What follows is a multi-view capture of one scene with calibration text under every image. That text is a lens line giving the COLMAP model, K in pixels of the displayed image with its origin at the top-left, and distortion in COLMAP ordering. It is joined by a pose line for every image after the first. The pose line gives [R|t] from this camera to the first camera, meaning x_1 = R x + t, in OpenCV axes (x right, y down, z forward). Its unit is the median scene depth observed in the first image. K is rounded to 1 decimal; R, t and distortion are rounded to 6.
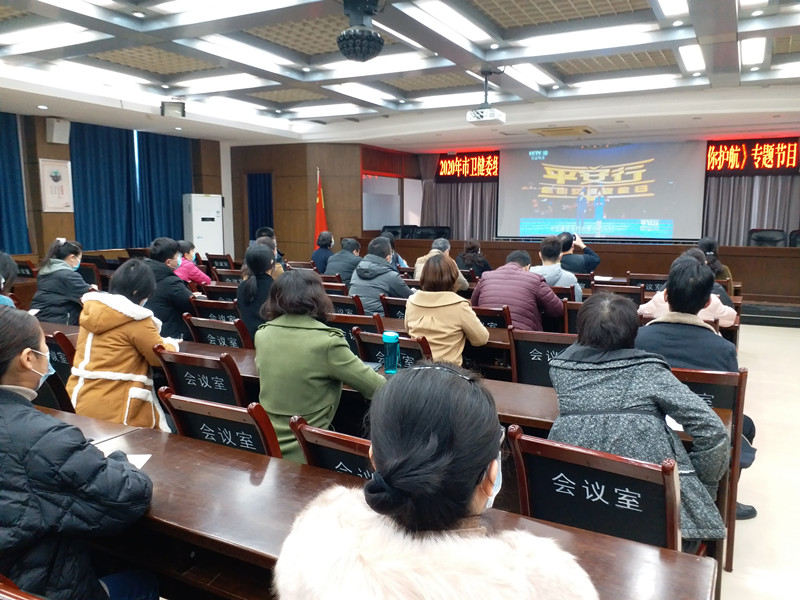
lens RADIAL K [[636.8, 0, 400.0], [0, 636.8, 300.0], [0, 0, 1]] dist [0.083112, -0.135730]
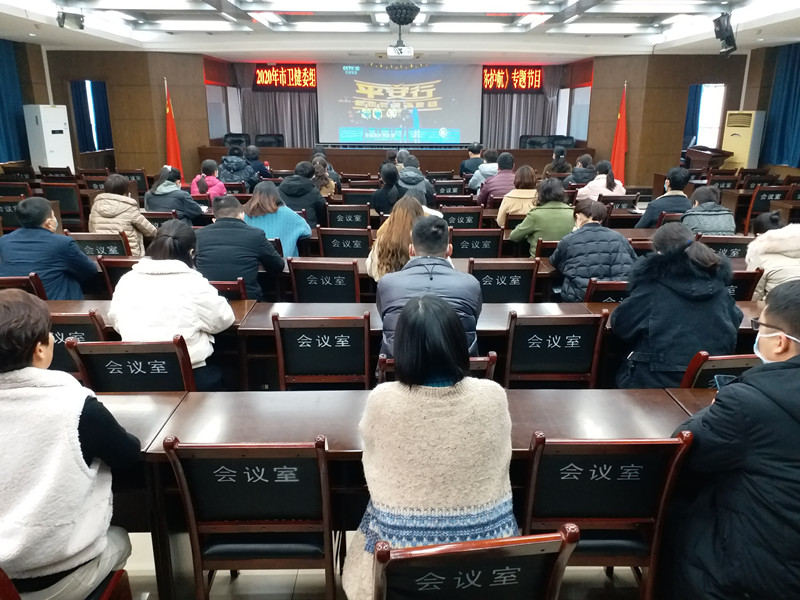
lens RADIAL K [[647.6, 0, 400.0], [0, 647.6, 300.0], [0, 0, 1]] dist [0.005058, 0.005955]
pose [[0.875948, -0.134986, 0.463135, -0.334944], [0.062399, 0.983692, 0.168690, -0.010480], [-0.478353, -0.118865, 0.870086, -0.117438]]
